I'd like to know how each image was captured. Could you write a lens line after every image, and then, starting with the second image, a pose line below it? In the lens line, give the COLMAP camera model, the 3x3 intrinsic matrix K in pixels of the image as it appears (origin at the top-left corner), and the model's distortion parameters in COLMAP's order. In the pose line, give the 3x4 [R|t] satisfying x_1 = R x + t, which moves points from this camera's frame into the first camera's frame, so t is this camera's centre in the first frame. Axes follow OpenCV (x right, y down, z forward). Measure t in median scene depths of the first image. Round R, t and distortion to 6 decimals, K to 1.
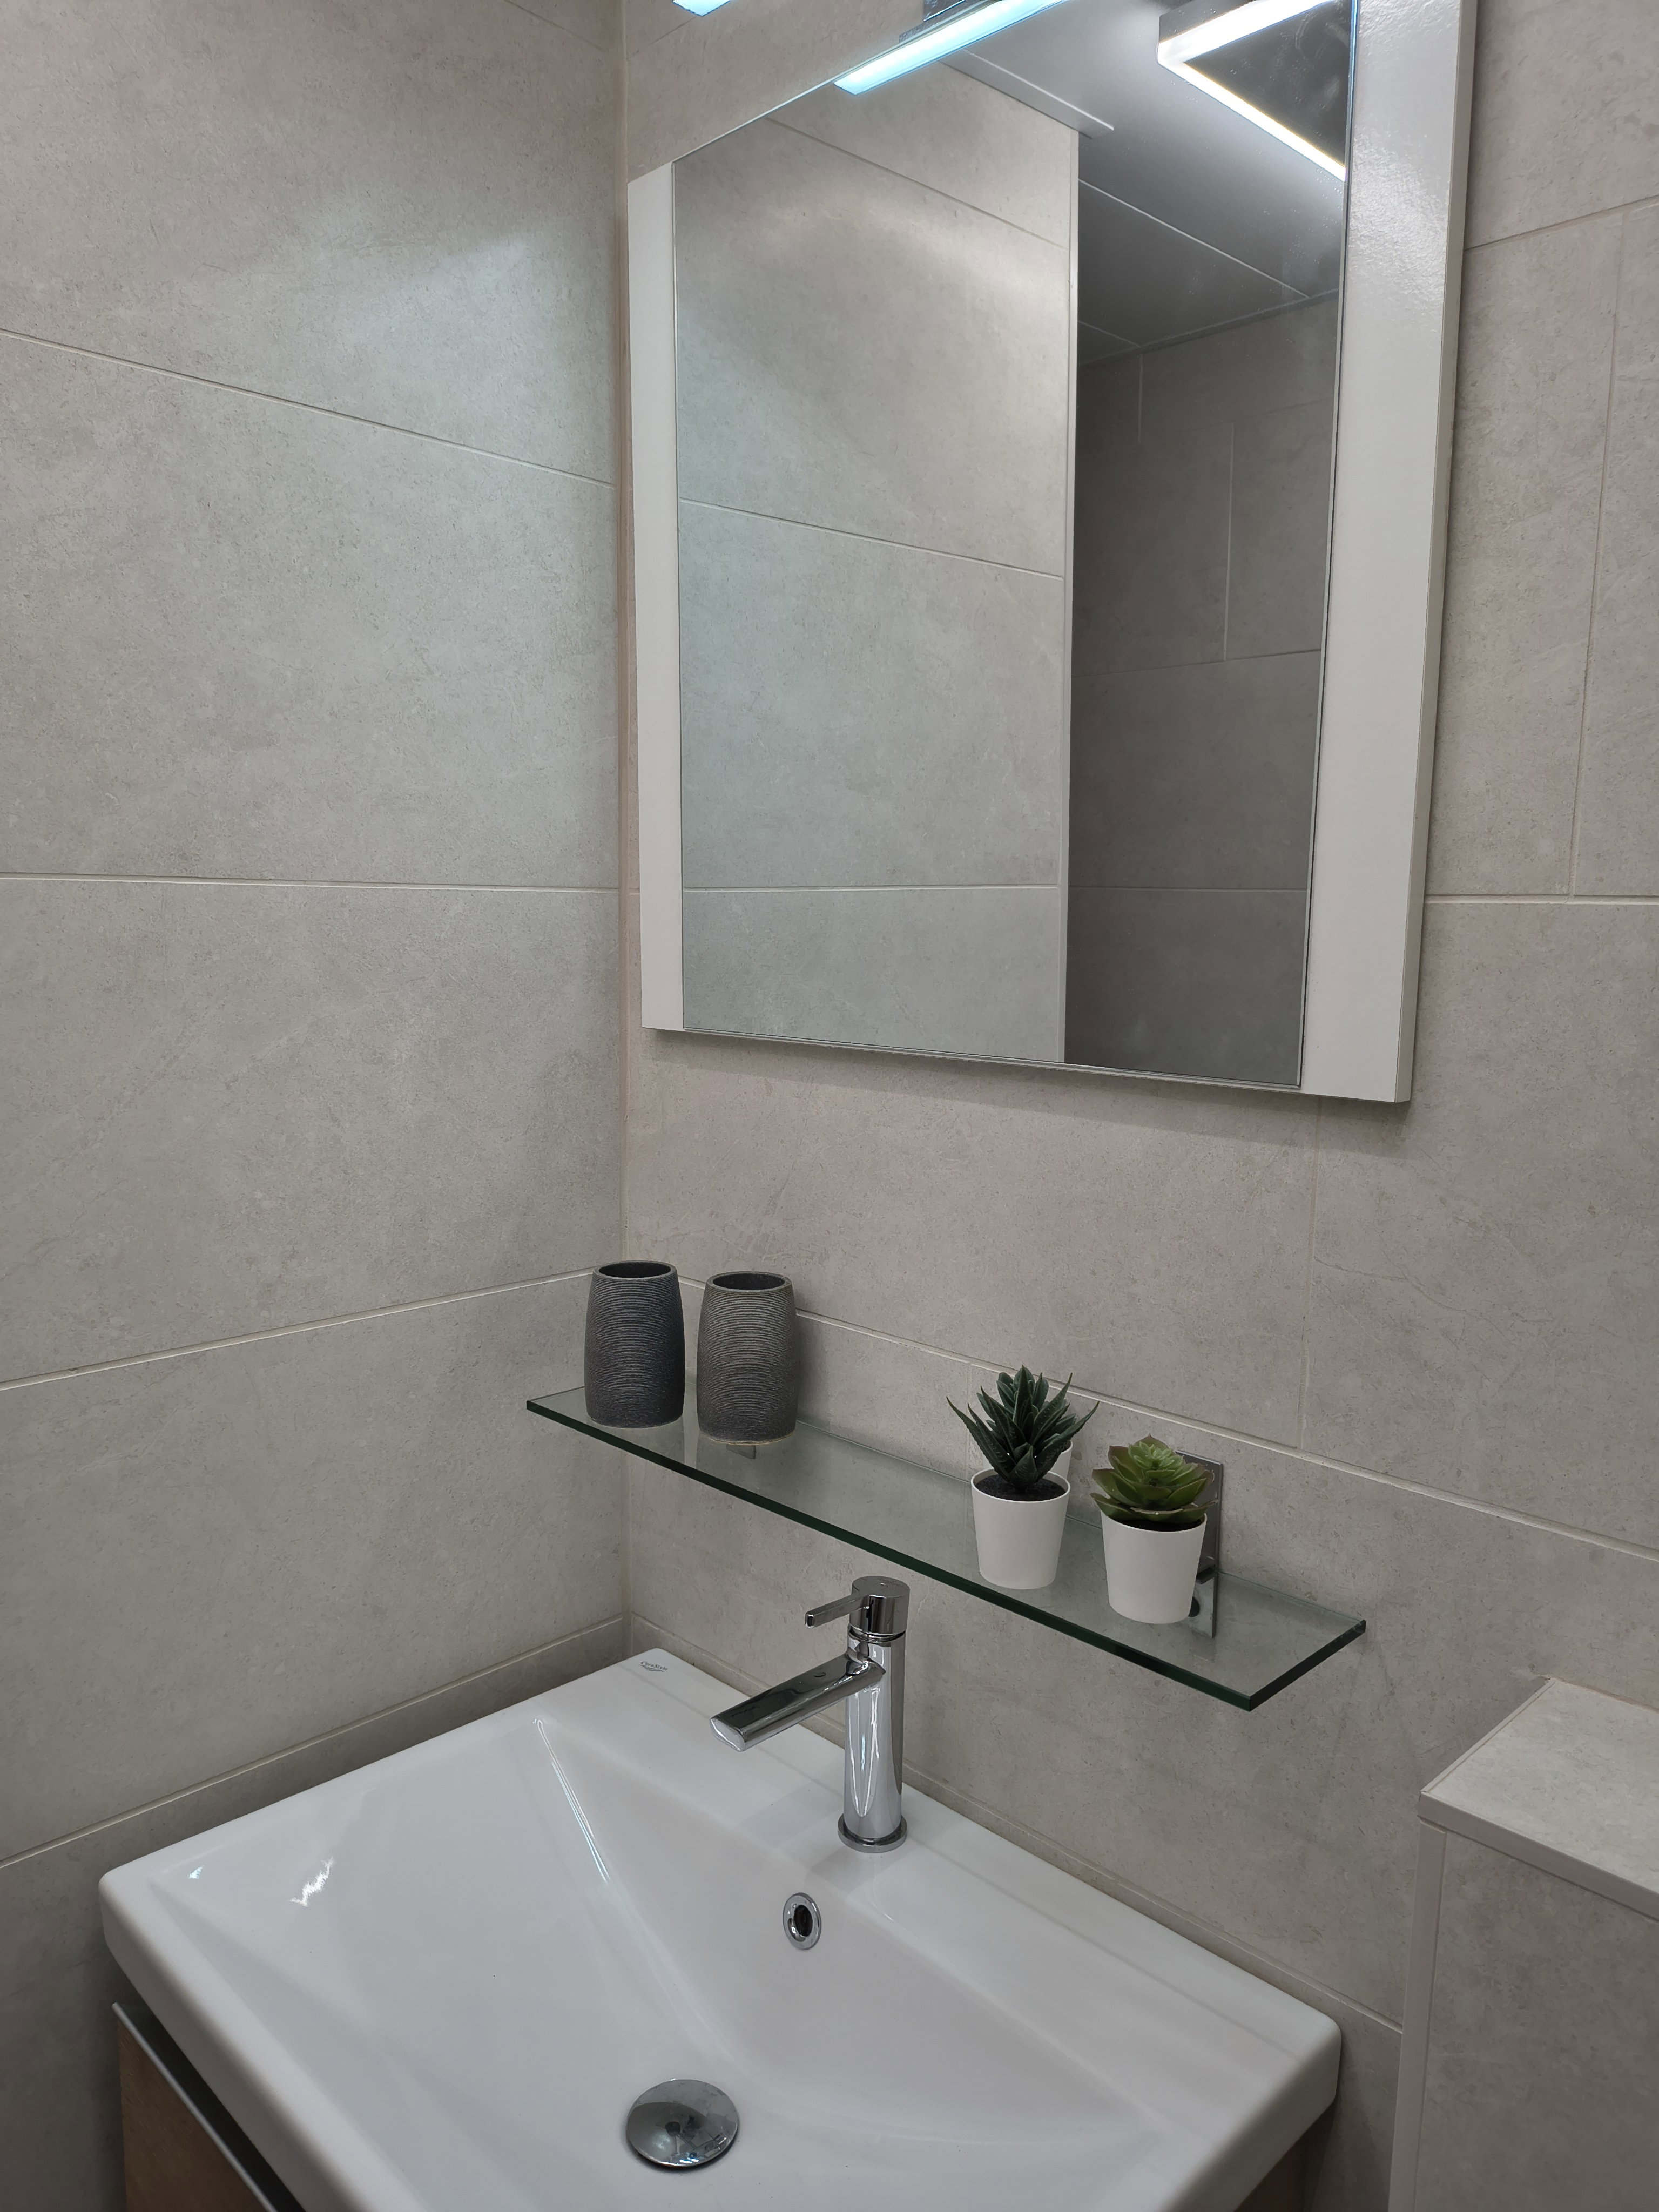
lens RADIAL K [[1519.2, 0, 829.5], [0, 1519.2, 1106.0], [0, 0, 1]] dist [0.038249, -0.045278]
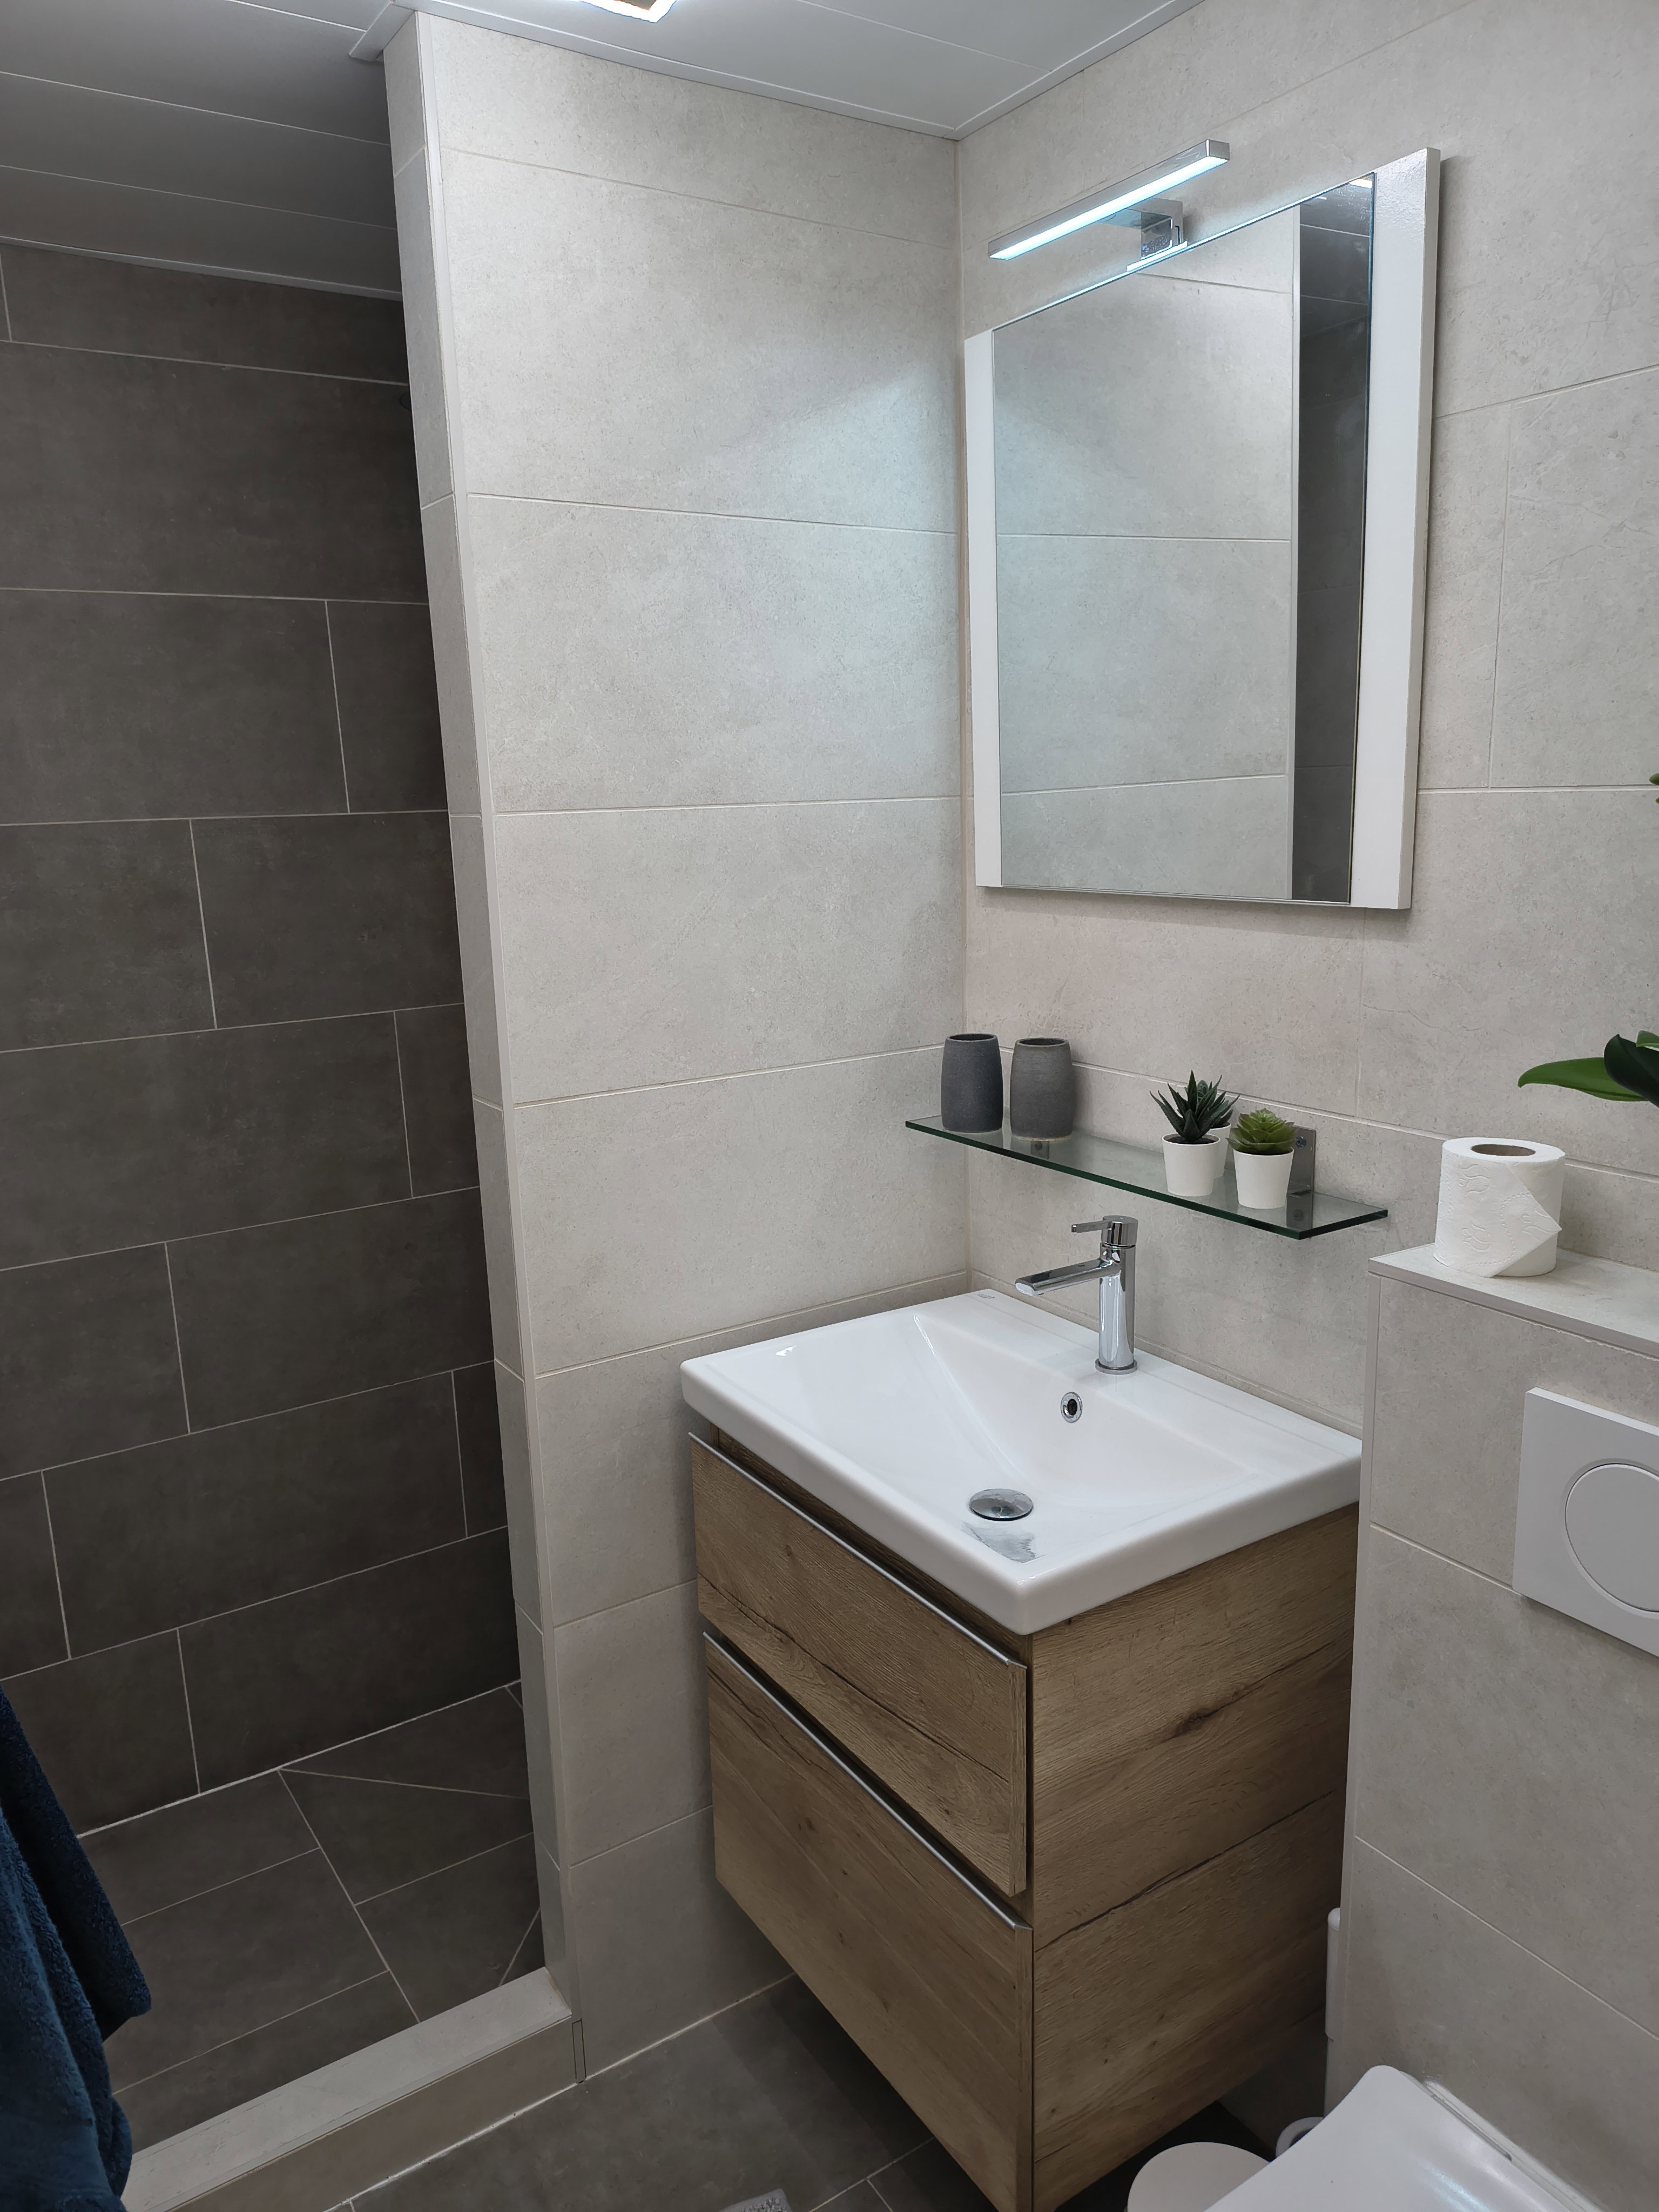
lens RADIAL K [[1519.2, 0, 829.5], [0, 1519.2, 1106.0], [0, 0, 1]] dist [0.038249, -0.045278]
pose [[0.974185, 0.003585, -0.225721, 0.093940], [0.014165, 0.996933, 0.076971, 0.057574], [0.225305, -0.078182, 0.971146, -0.636859]]
